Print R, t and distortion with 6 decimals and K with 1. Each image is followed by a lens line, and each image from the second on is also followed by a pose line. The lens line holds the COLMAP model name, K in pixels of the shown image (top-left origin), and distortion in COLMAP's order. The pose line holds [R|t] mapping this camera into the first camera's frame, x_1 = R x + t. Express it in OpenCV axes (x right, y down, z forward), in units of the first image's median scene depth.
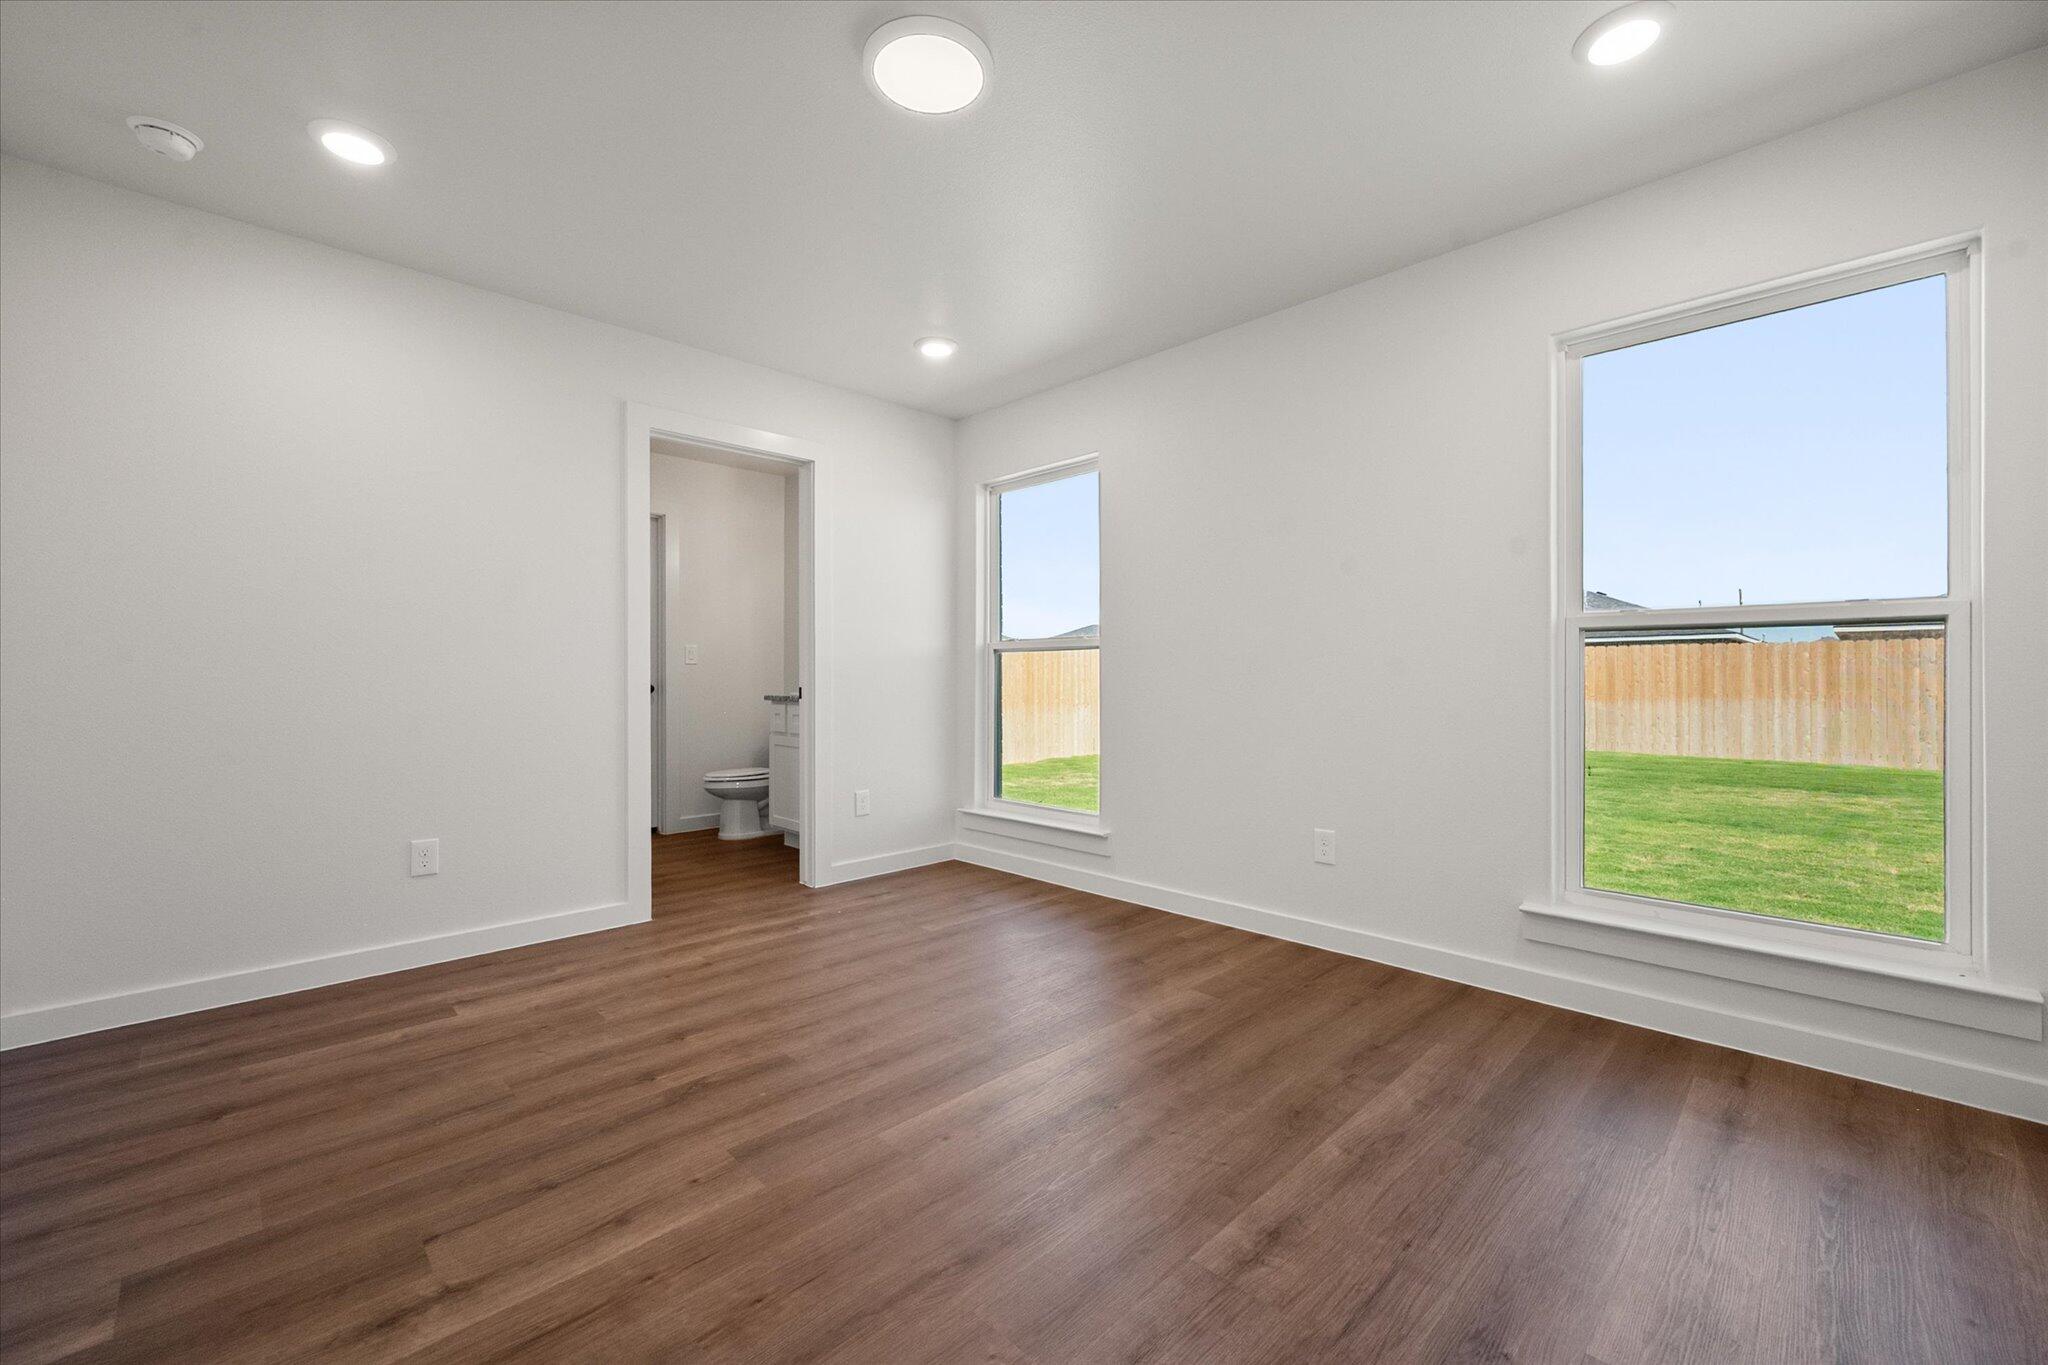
lens RADIAL K [[875.8, 0, 1008.7], [0, 875.8, 675.1], [0, 0, 1]] dist [-0.001808, 0.000150]
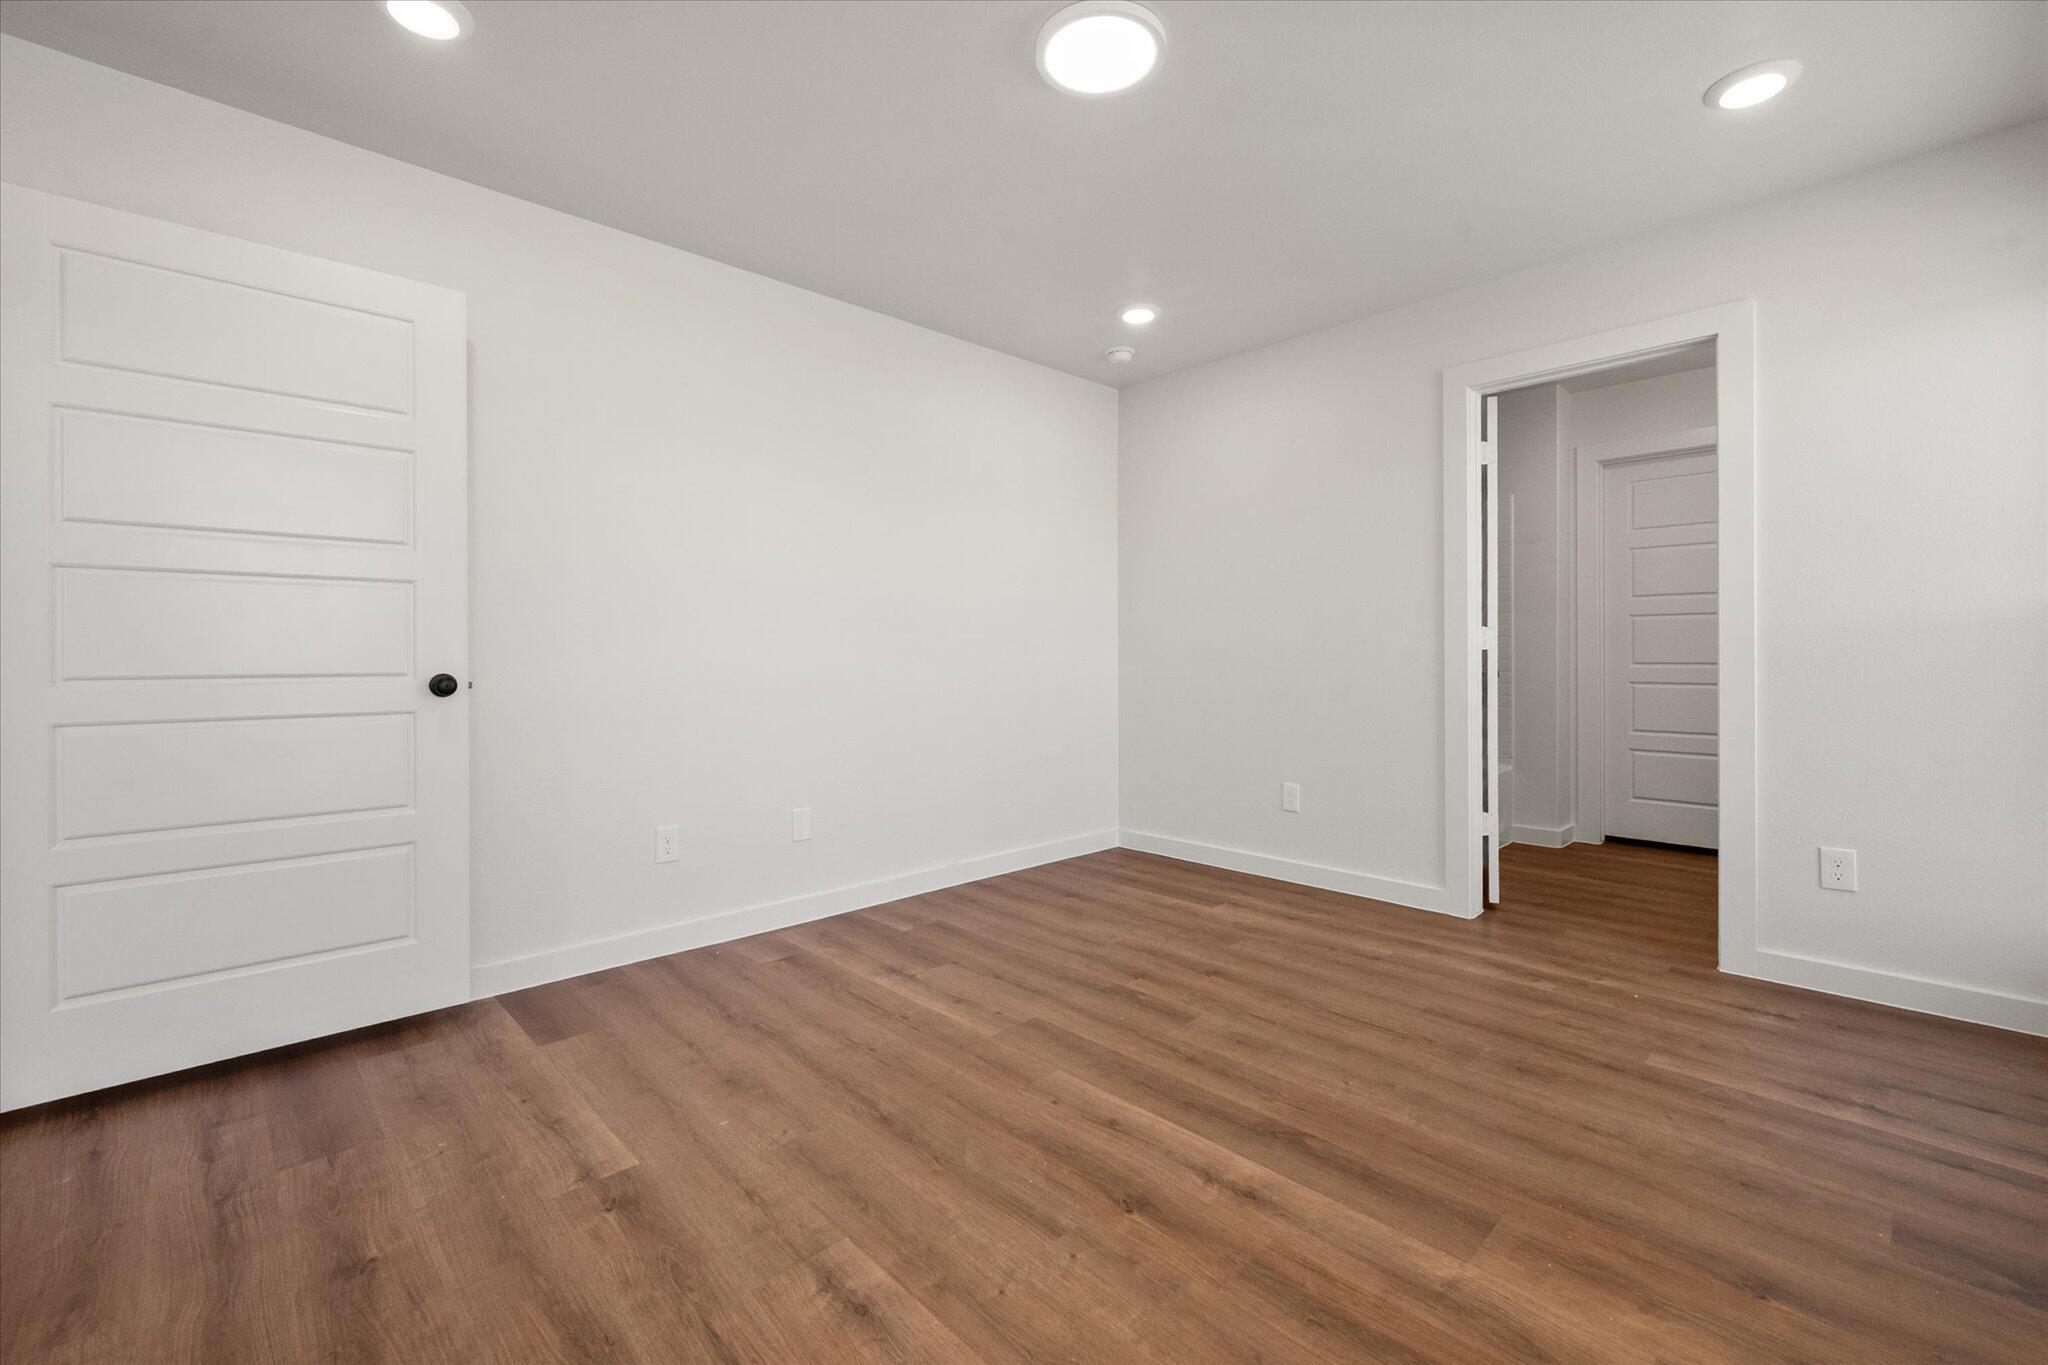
lens RADIAL K [[875.8, 0, 1014.9], [0, 875.8, 665.4], [0, 0, 1]] dist [-0.001808, 0.000150]
pose [[-0.050187, 0.012024, -0.998667, 0.706417], [0.005321, 0.999917, 0.011772, -0.003785], [0.998726, -0.004723, -0.050246, 0.734943]]
